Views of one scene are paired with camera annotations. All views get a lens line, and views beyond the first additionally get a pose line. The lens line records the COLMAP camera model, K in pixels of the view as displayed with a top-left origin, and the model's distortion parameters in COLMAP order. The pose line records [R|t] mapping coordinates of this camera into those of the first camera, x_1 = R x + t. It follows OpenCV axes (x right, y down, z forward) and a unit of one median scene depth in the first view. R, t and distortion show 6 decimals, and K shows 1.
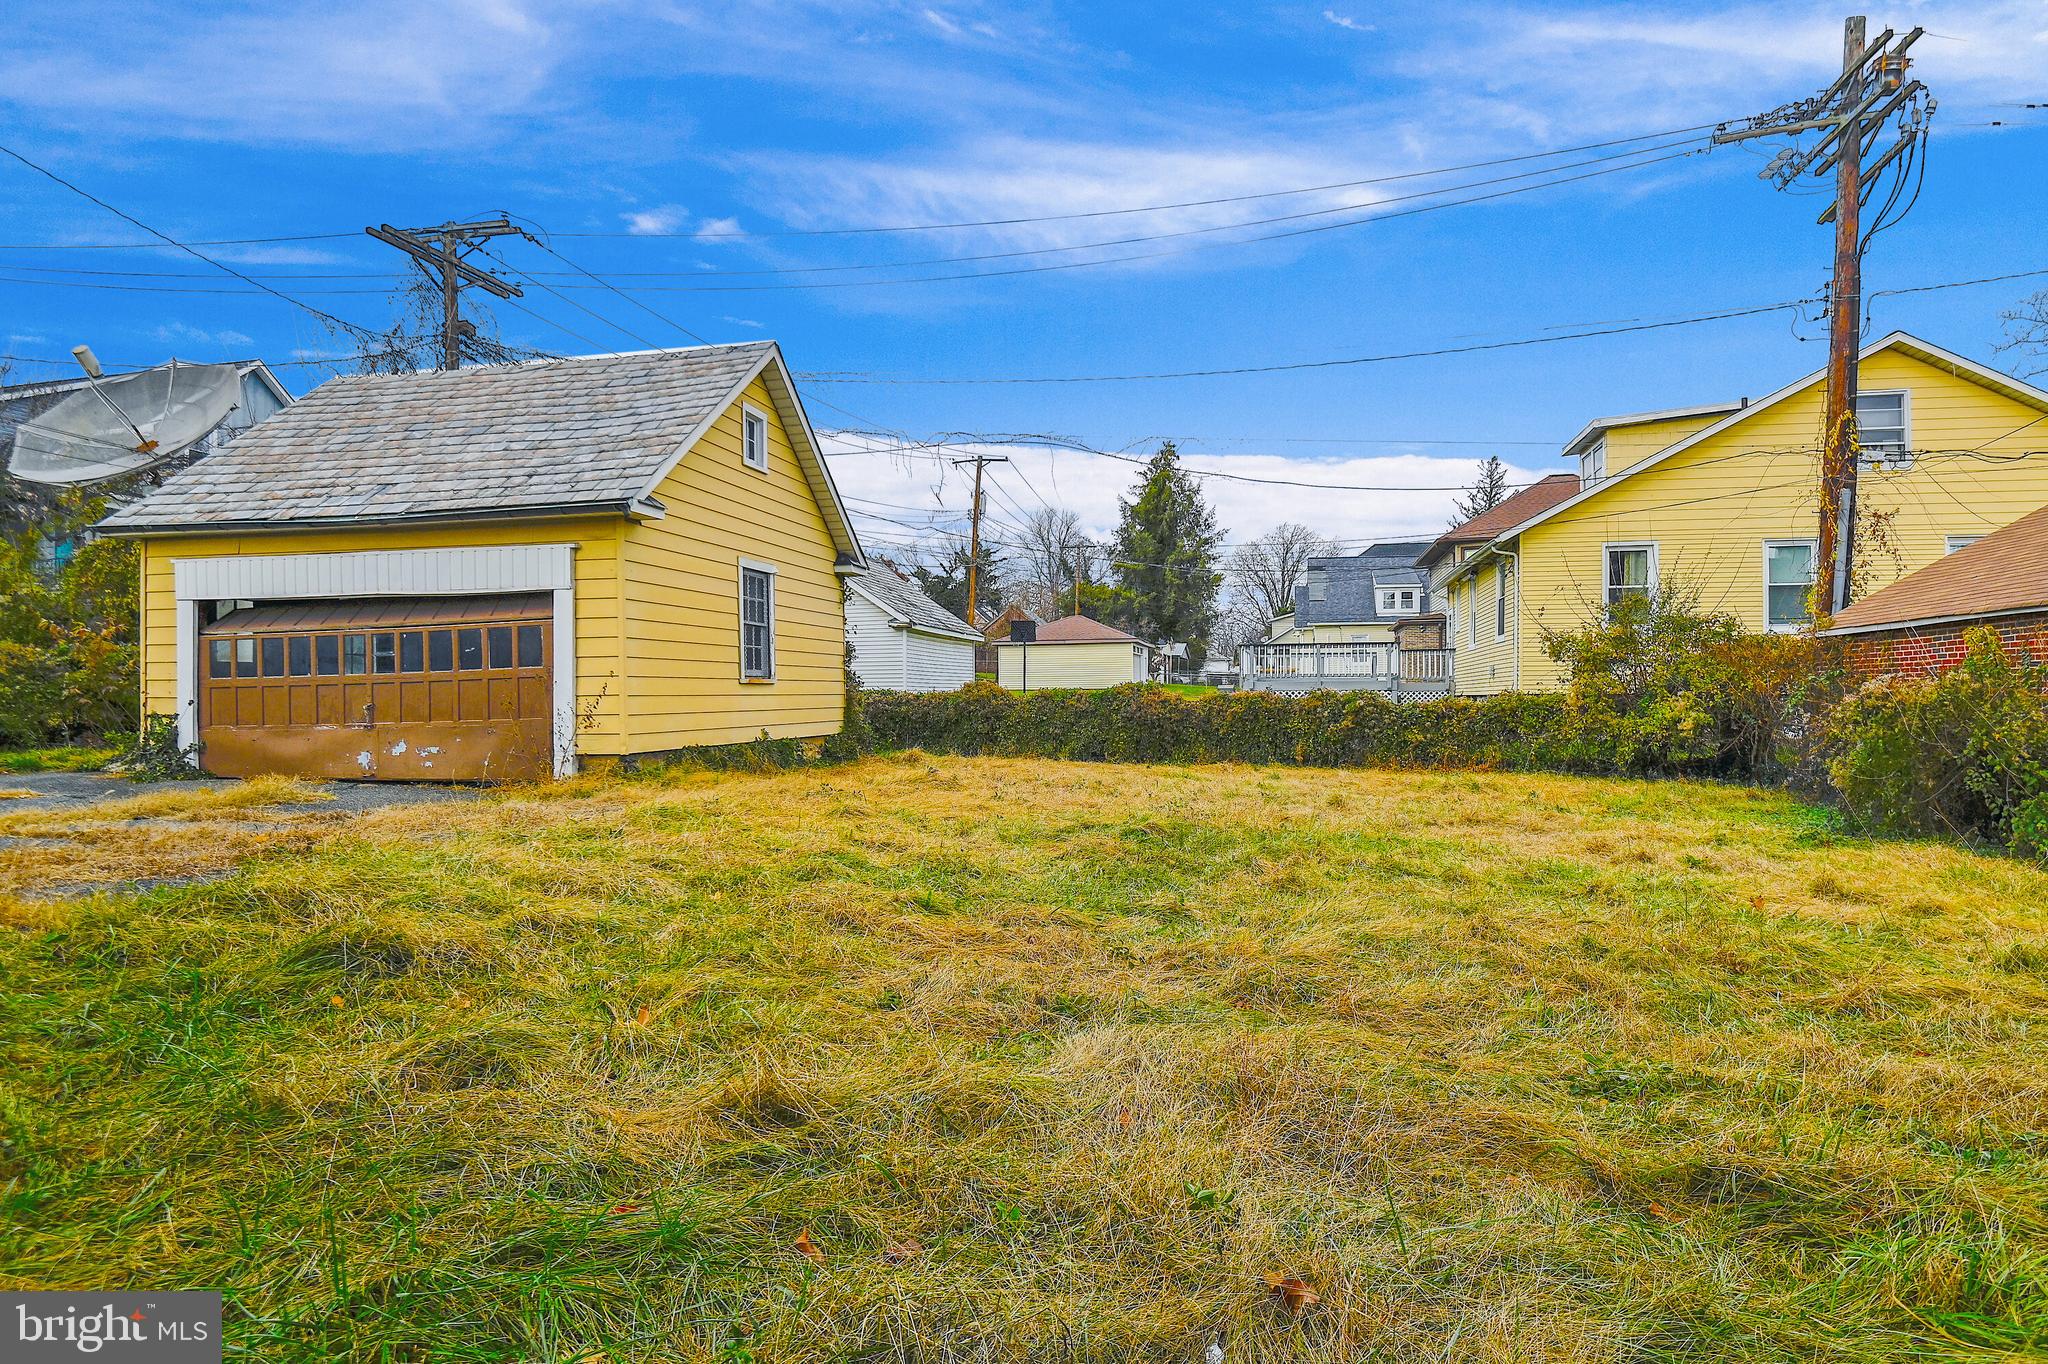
lens RADIAL K [[1143.2, 0, 1024.0], [0, 1143.2, 682.0], [0, 0, 1]] dist [0.017320, -0.026107]
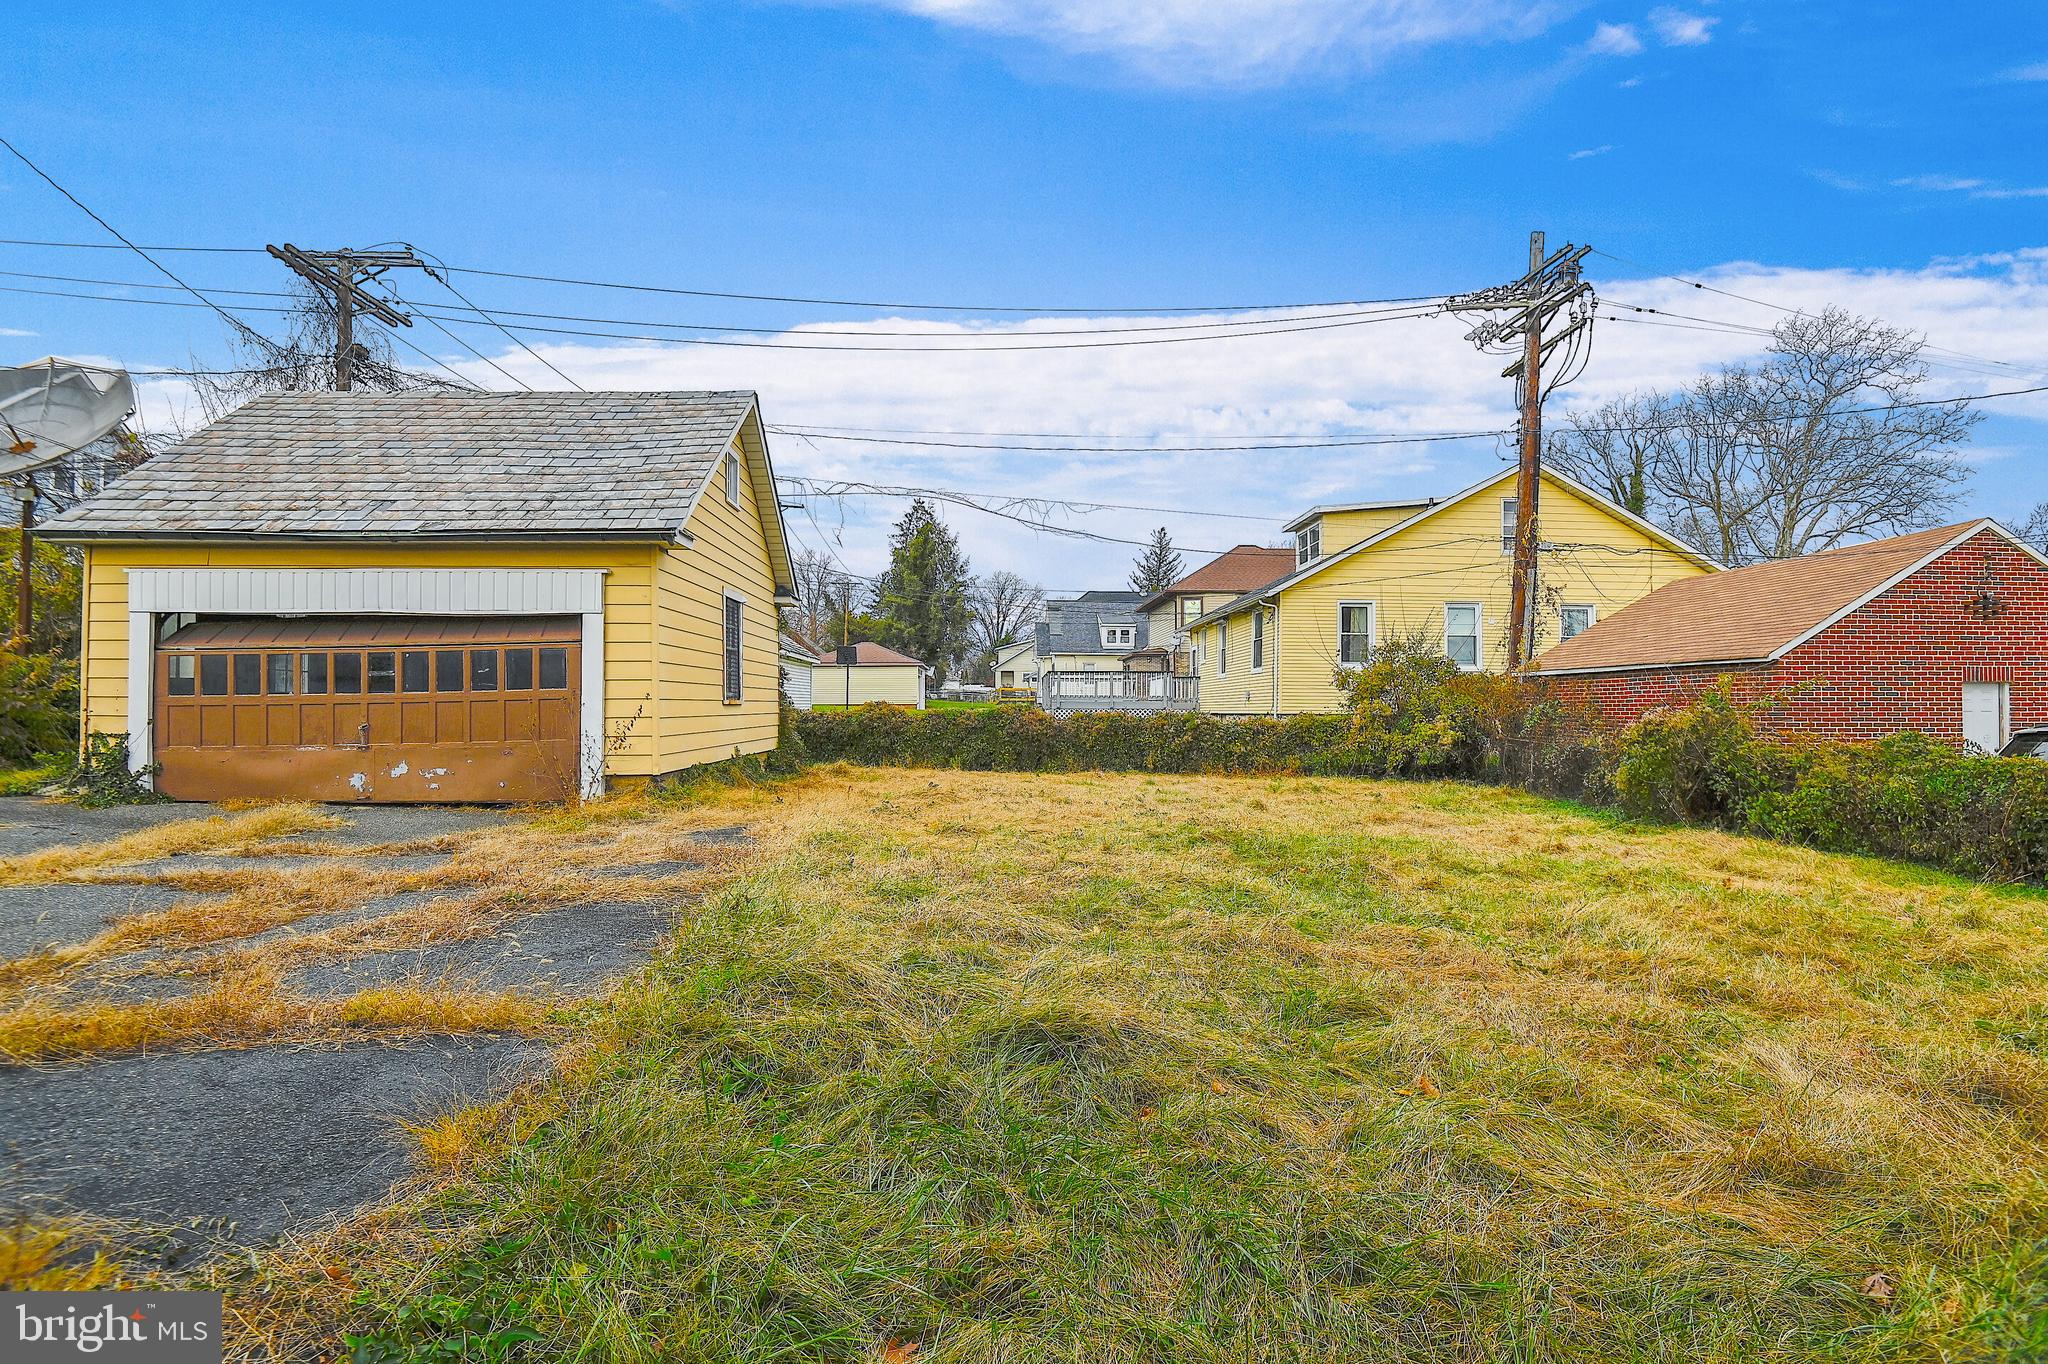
lens RADIAL K [[940.6, 0, 1024.0], [0, 940.6, 682.0], [0, 0, 1]] dist [0.000934, -0.026183]
pose [[0.966110, 0.013589, 0.257771, -0.202394], [-0.009456, 0.999806, -0.017263, -0.007289], [-0.257956, 0.014241, 0.966052, 0.075479]]
